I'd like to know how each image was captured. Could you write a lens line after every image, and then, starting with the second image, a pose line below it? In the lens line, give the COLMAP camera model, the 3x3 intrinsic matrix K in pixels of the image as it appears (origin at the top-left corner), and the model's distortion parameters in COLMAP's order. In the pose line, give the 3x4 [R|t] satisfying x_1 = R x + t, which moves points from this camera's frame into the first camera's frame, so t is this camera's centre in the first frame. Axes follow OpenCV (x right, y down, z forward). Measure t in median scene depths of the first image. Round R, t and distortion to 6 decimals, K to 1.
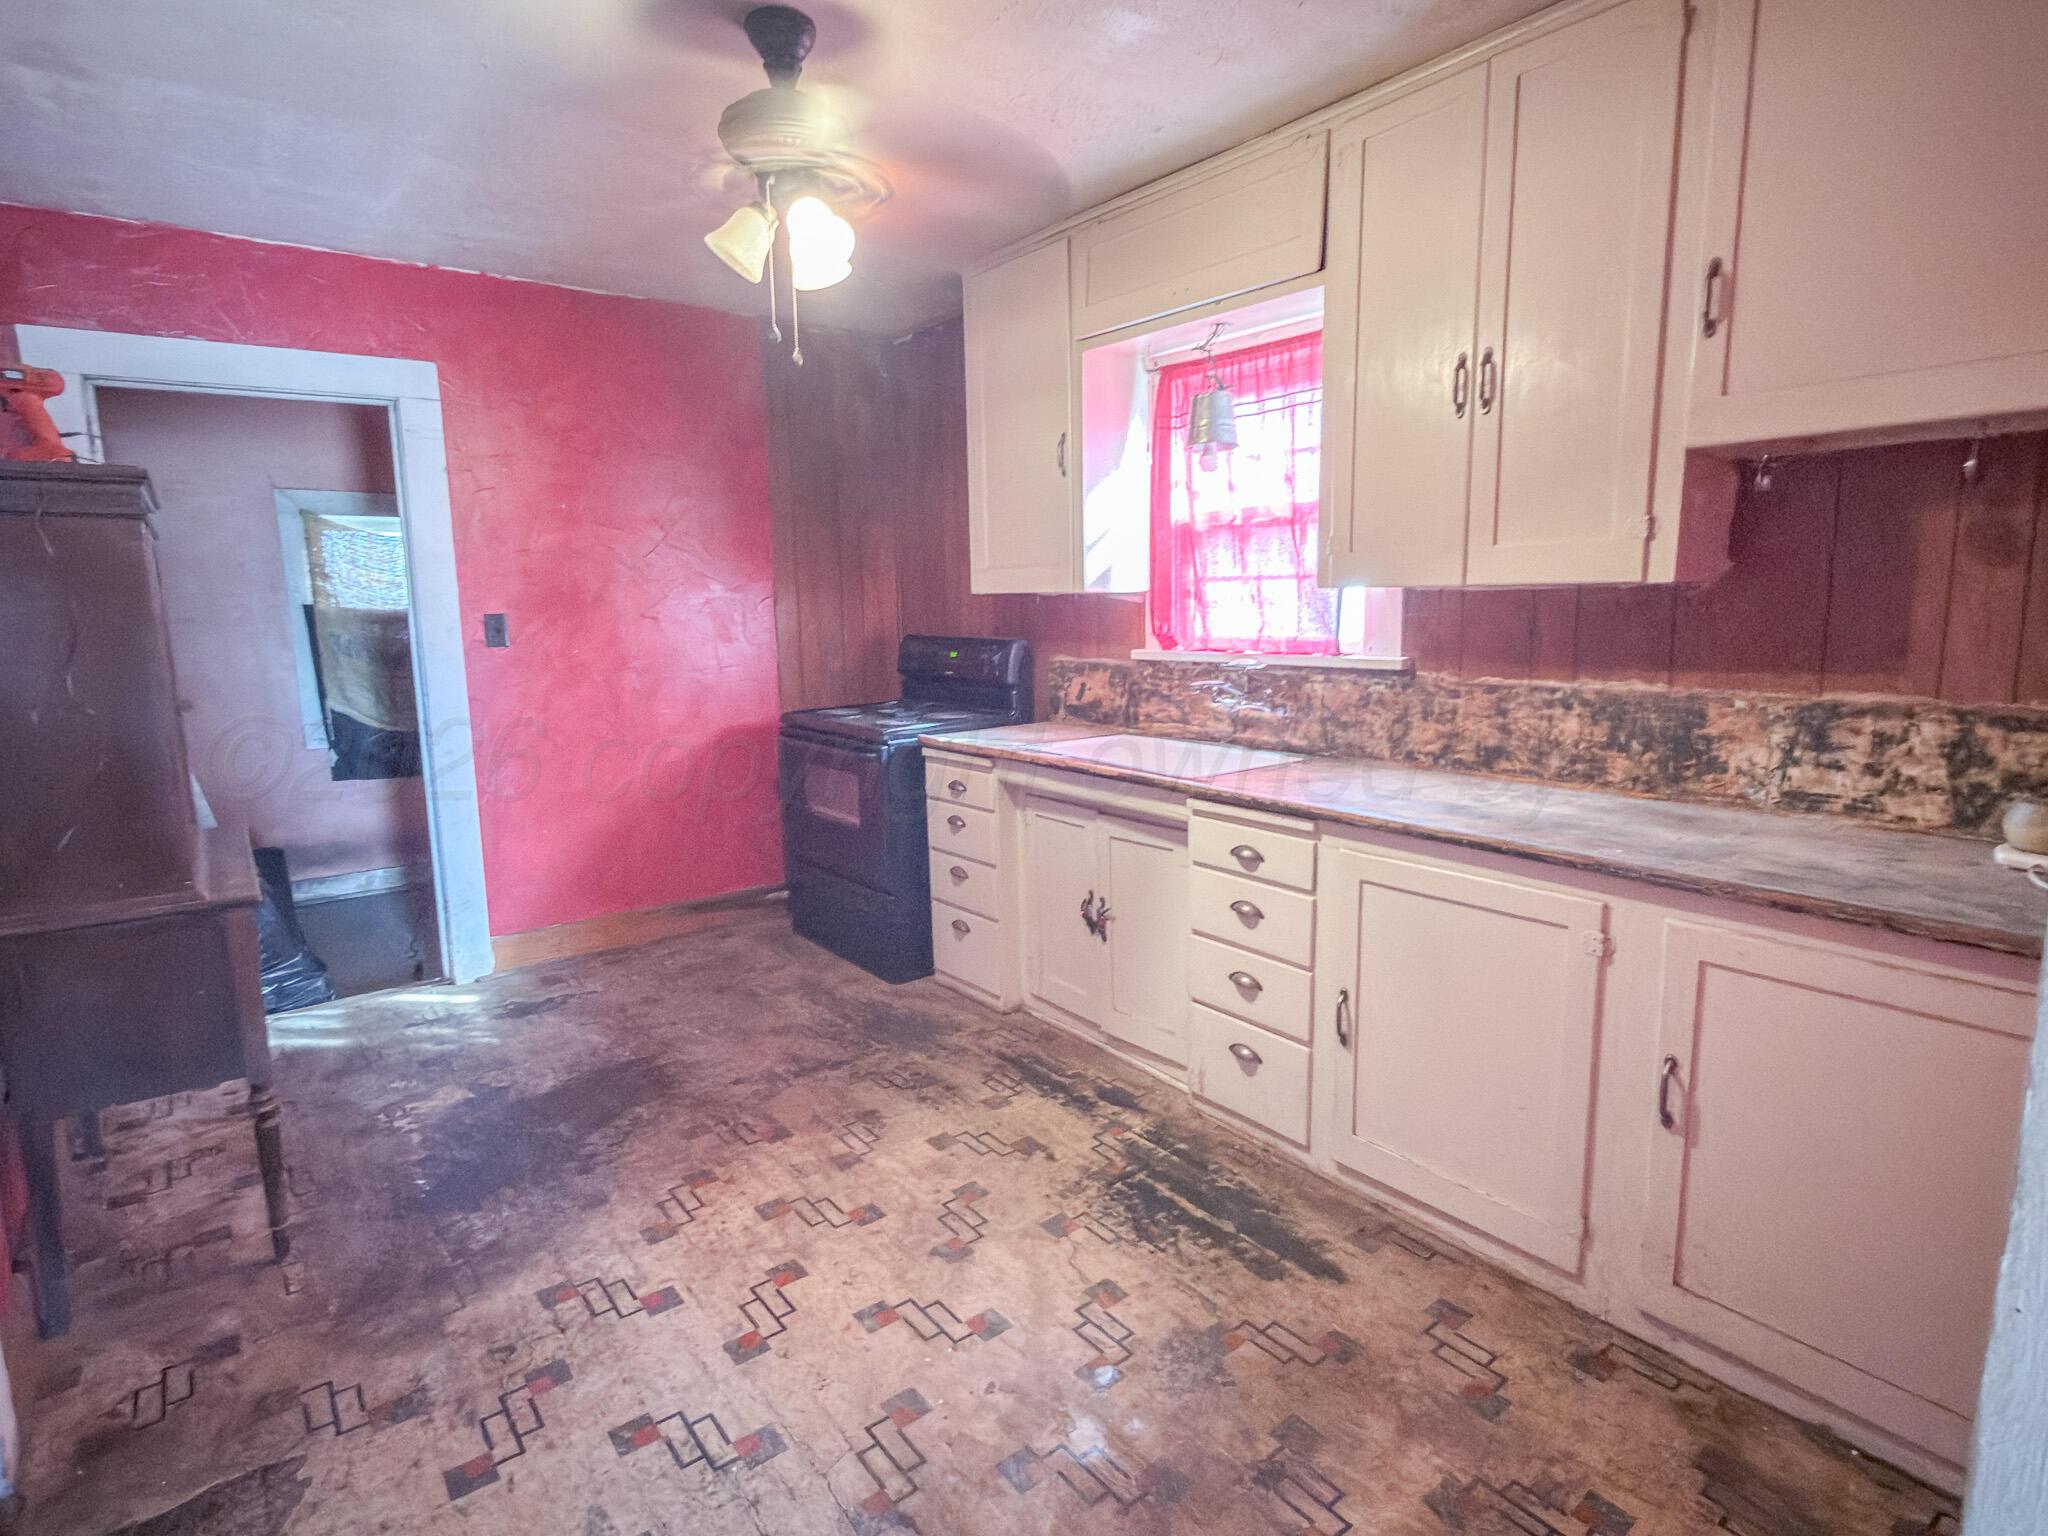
lens RADIAL K [[1060.9, 0, 1017.3], [0, 1060.9, 766.8], [0, 0, 1]] dist [0.004195, 0.001030]
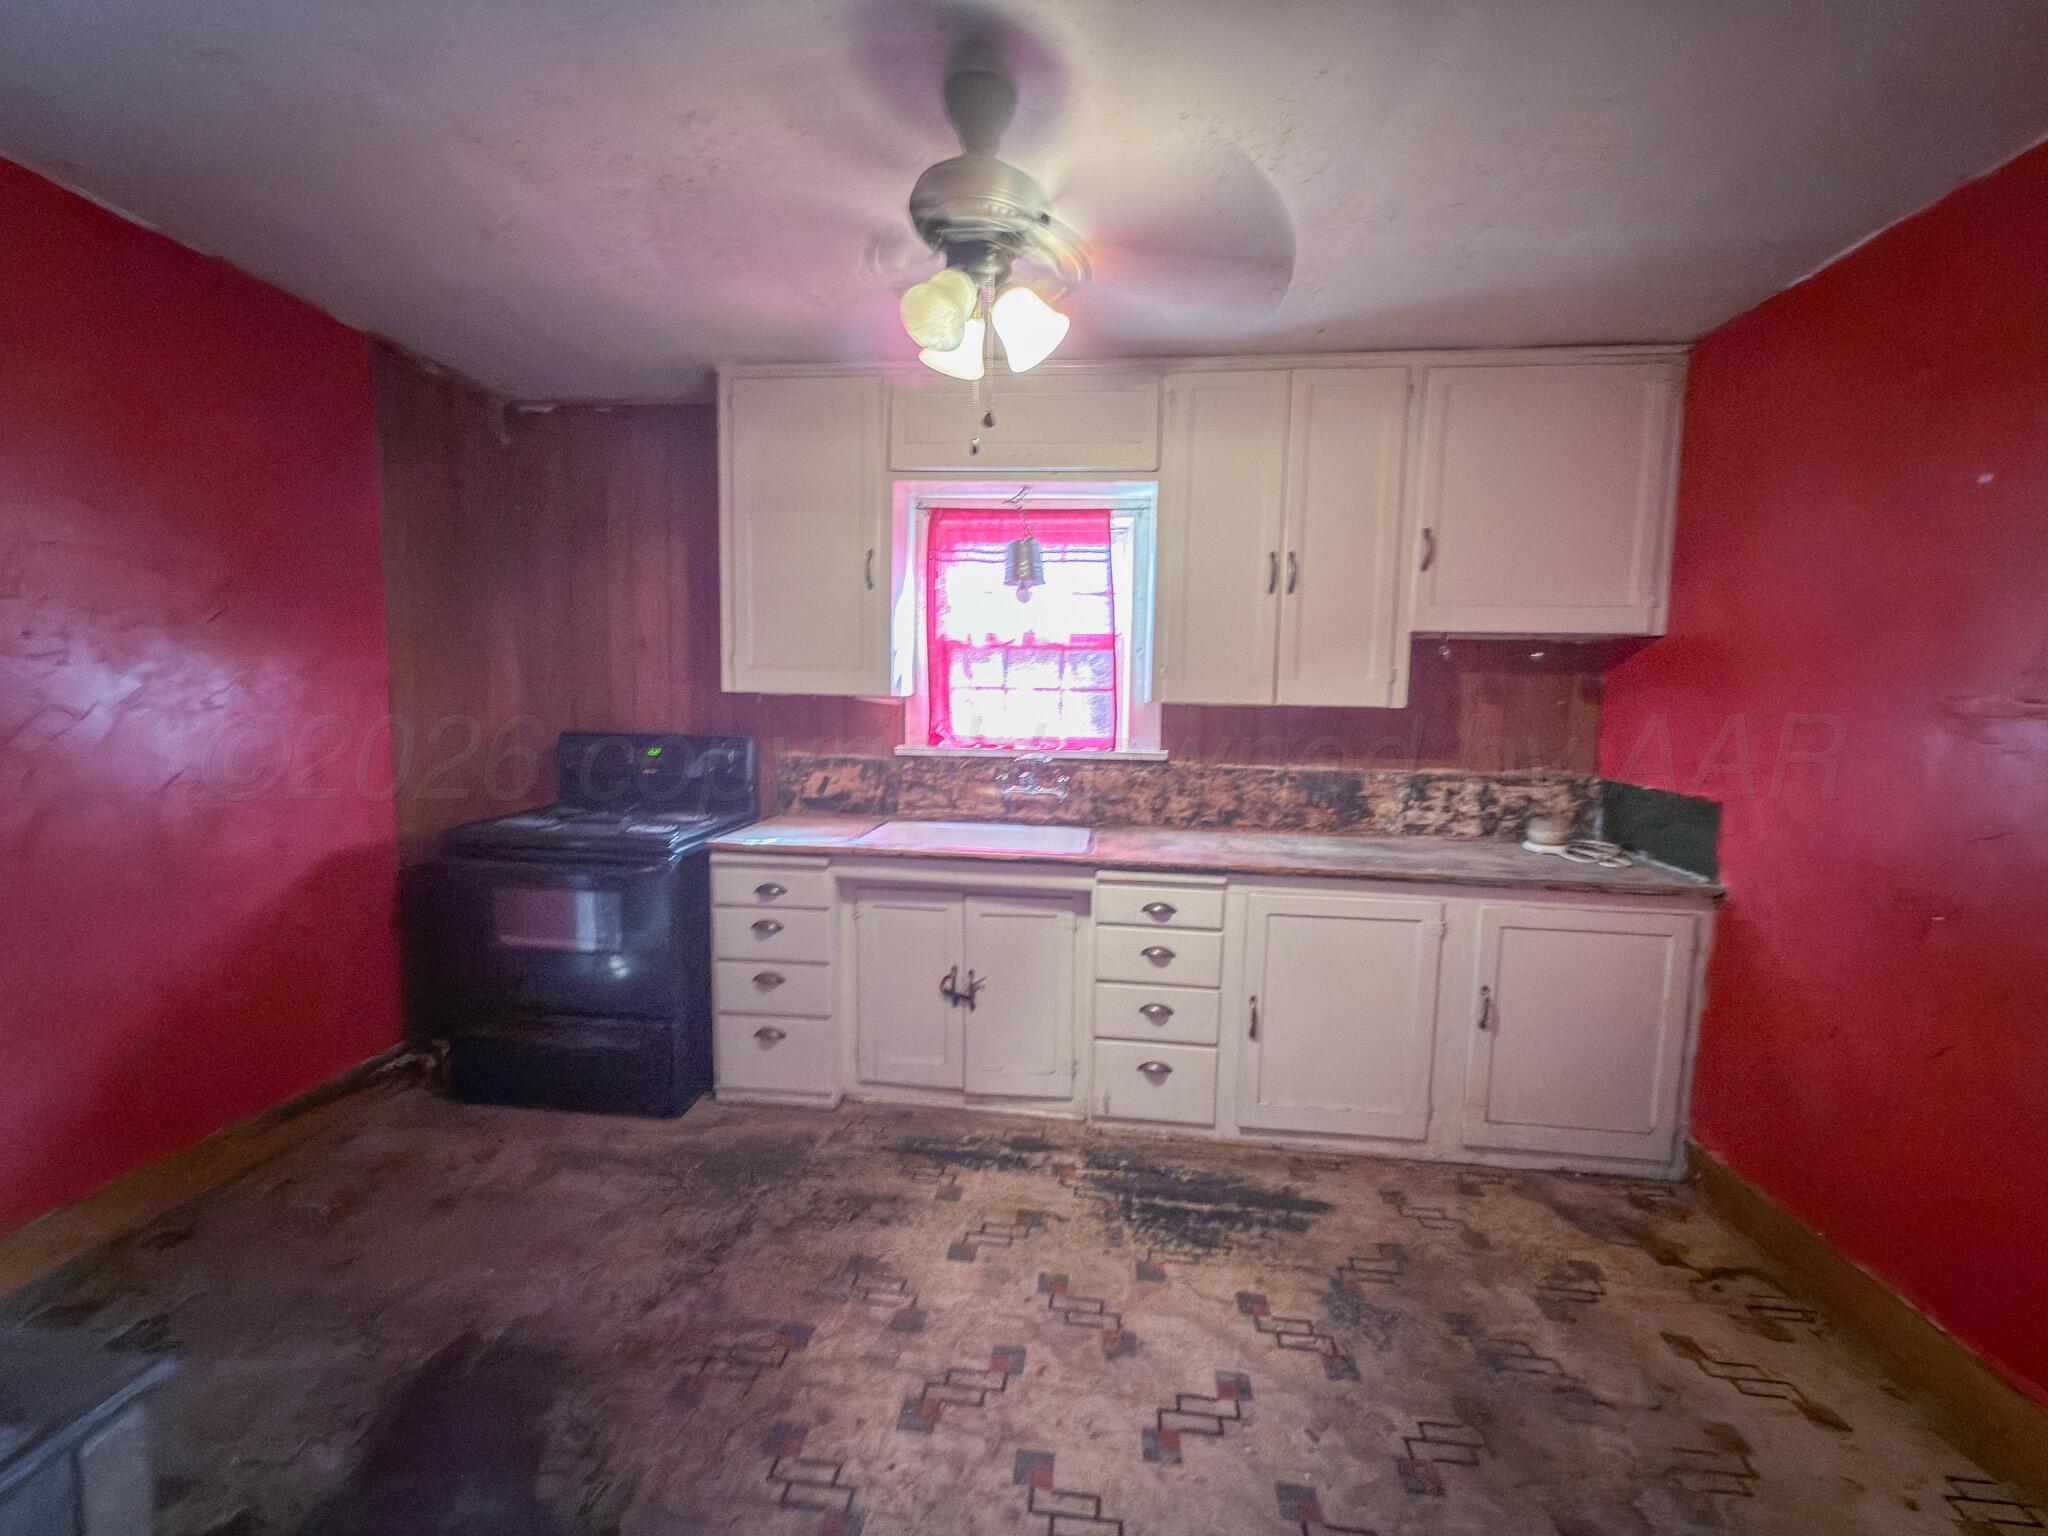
lens RADIAL K [[818.2, 0, 1024.0], [0, 818.2, 768.0], [0, 0, 1]] dist [0.000540, -0.000044]
pose [[0.694415, -0.034117, 0.718766, -0.559092], [0.082381, 0.996077, -0.032310, -0.063414], [-0.714844, 0.081649, 0.694501, 0.397148]]
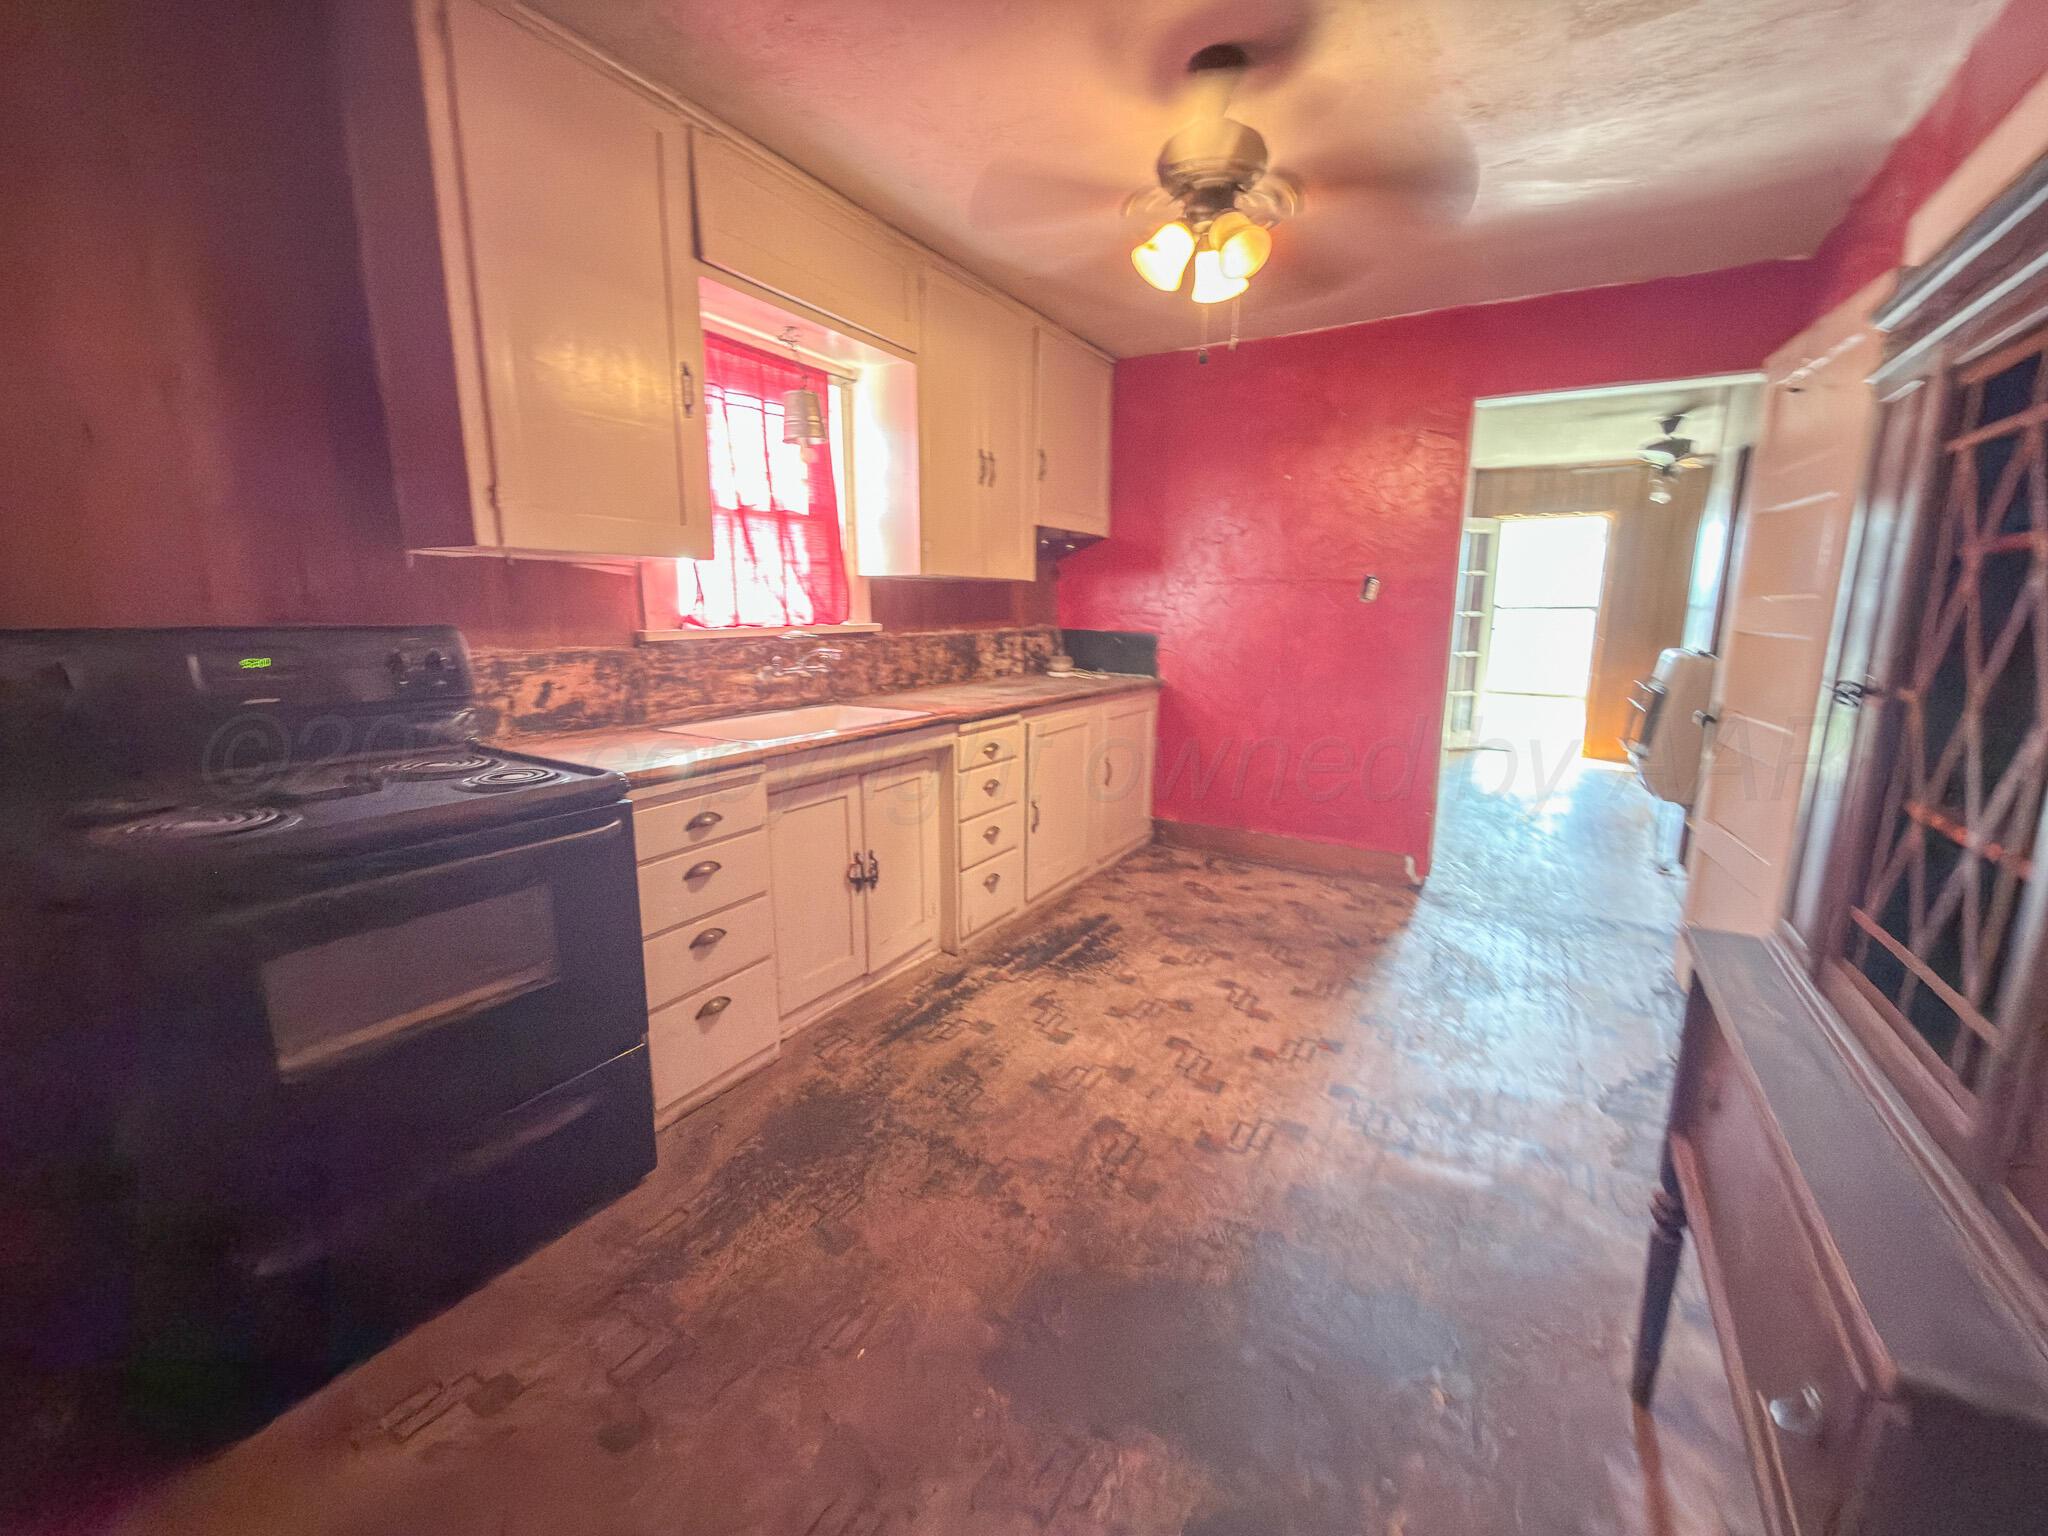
lens RADIAL K [[821.3, 0, 1029.4], [0, 821.3, 763.8], [0, 0, 1]] dist [-0.000274, -0.000017]
pose [[-0.361039, -0.162478, 0.918287, -0.841462], [0.146533, 0.962589, 0.227928, -0.149019], [-0.920966, 0.216850, -0.323724, 1.258739]]
